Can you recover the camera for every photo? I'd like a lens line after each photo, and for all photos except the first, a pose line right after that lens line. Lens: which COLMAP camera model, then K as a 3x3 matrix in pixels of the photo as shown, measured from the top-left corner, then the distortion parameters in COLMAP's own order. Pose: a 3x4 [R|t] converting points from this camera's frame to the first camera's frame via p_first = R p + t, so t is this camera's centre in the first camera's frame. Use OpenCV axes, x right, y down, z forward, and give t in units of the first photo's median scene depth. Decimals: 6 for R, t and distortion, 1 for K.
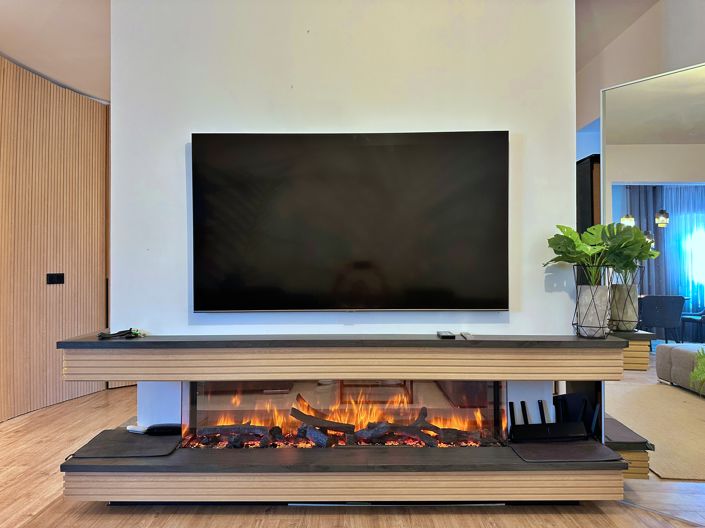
lens RADIAL K [[487.2, 0, 352.5], [0, 487.2, 262.3], [0, 0, 1]] dist [-0.021218, 0.001615]
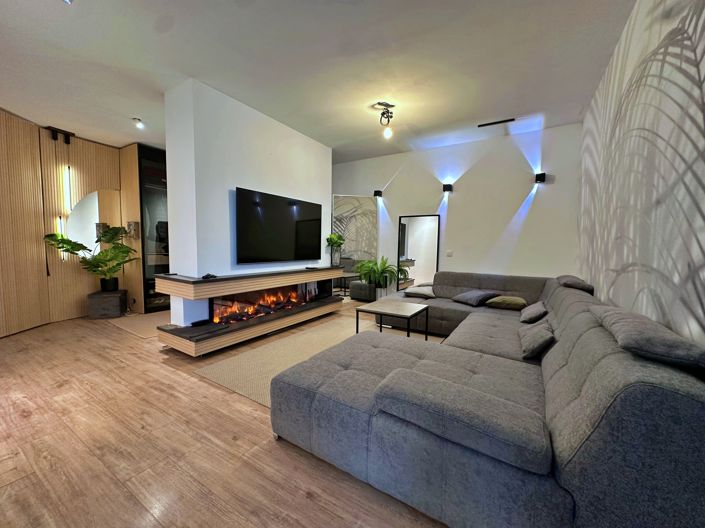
lens RADIAL K [[280.9, 0, 352.4], [0, 280.9, 265.3], [0, 0, 1]] dist [-0.003424, 0.000308]
pose [[0.525895, -0.053442, 0.848869, -1.161110], [-0.041391, 0.995234, 0.088300, -0.038239], [-0.849542, -0.081572, 0.521176, -0.178684]]
